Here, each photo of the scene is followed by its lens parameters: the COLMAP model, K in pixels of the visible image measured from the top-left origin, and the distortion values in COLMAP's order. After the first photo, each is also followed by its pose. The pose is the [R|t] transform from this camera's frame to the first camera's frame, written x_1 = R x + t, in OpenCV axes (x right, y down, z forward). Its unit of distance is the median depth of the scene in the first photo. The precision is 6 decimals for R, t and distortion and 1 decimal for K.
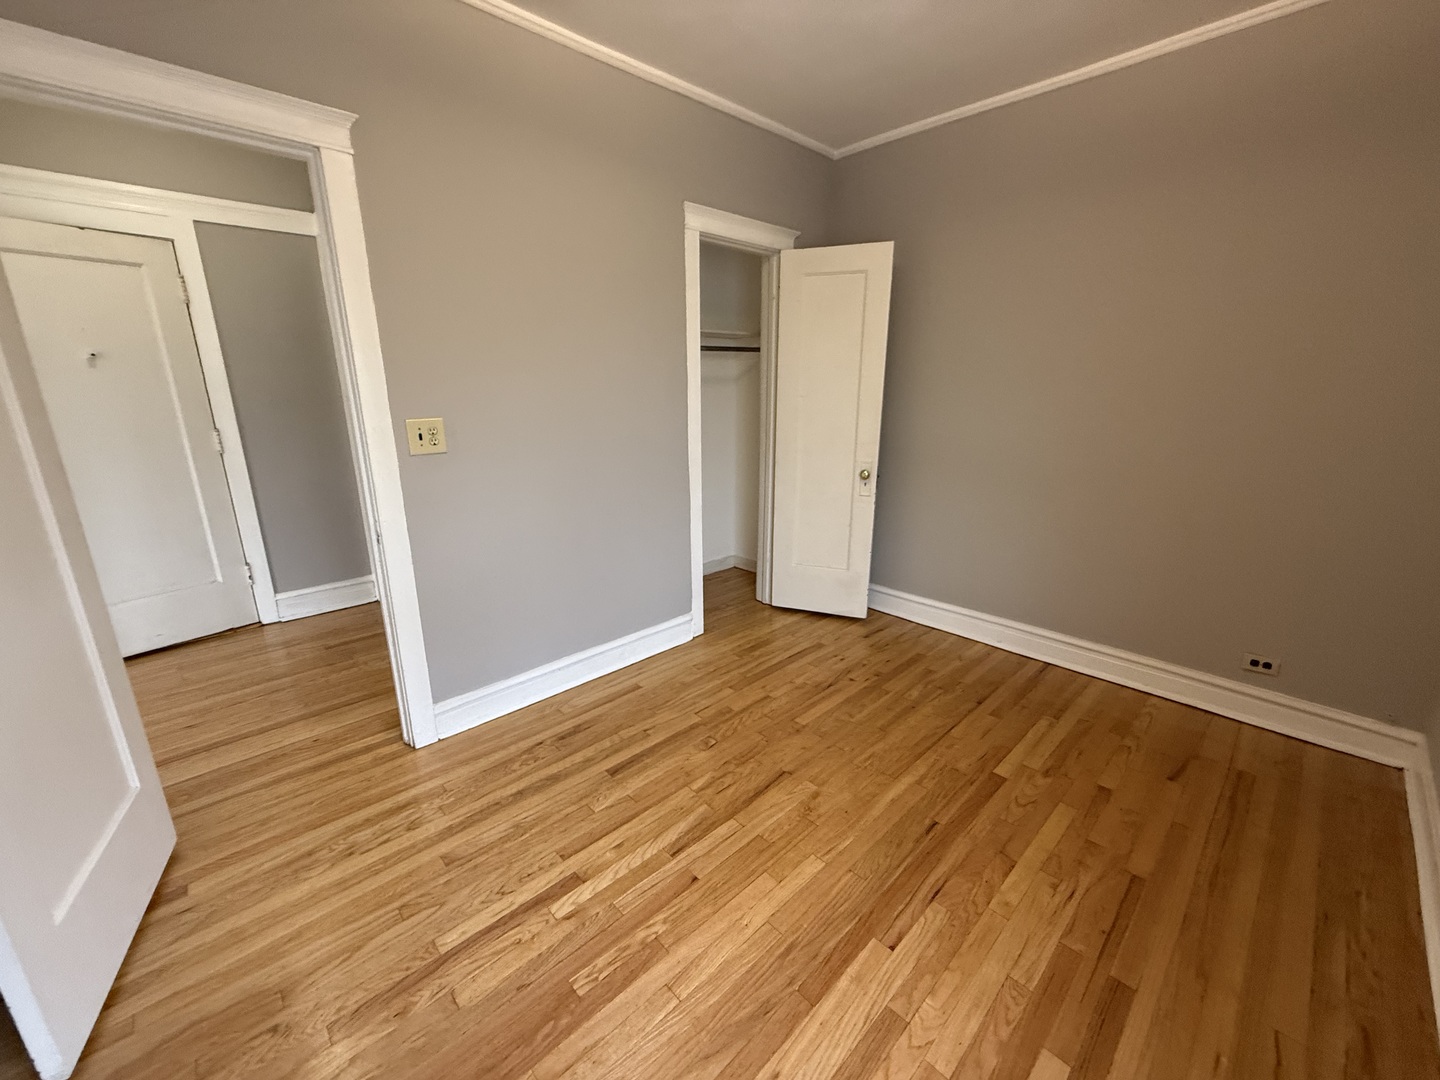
lens RADIAL K [[571.8, 0, 717.1], [0, 571.8, 537.6], [0, 0, 1]] dist [0.000605, -0.000269]
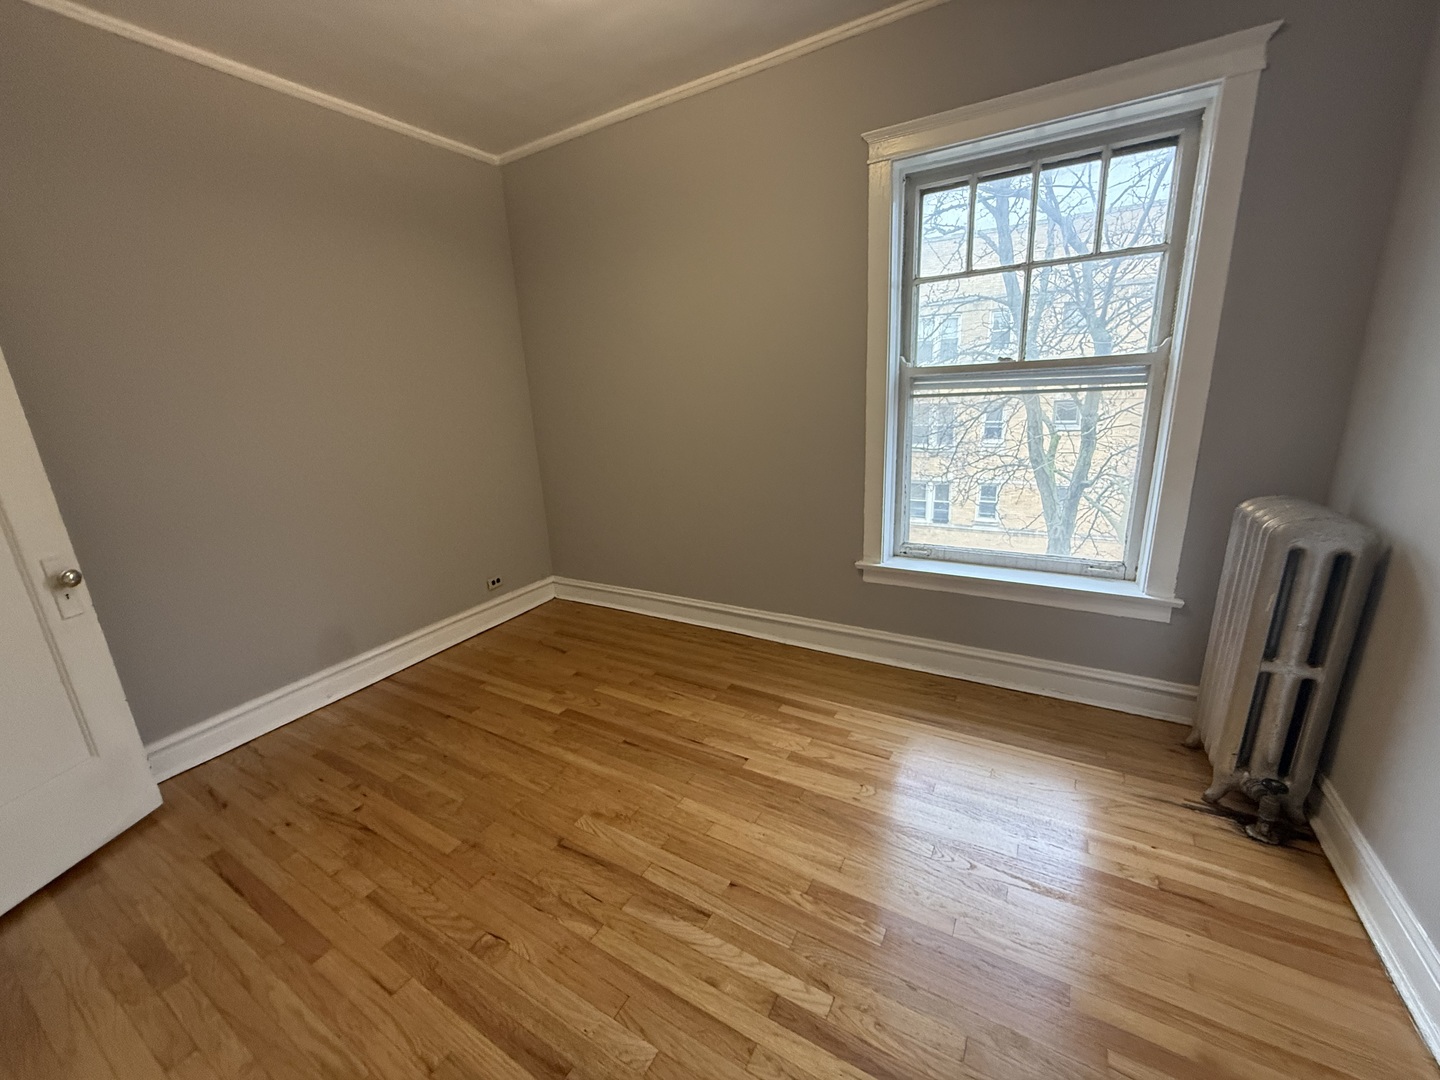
lens RADIAL K [[556.2, 0, 728.0], [0, 556.2, 525.4], [0, 0, 1]] dist [0.000336, -0.000061]
pose [[-0.269277, -0.224483, 0.936535, -0.696380], [0.303241, 0.903226, 0.303688, -0.217890], [-0.914076, 0.365772, -0.175145, 0.839207]]
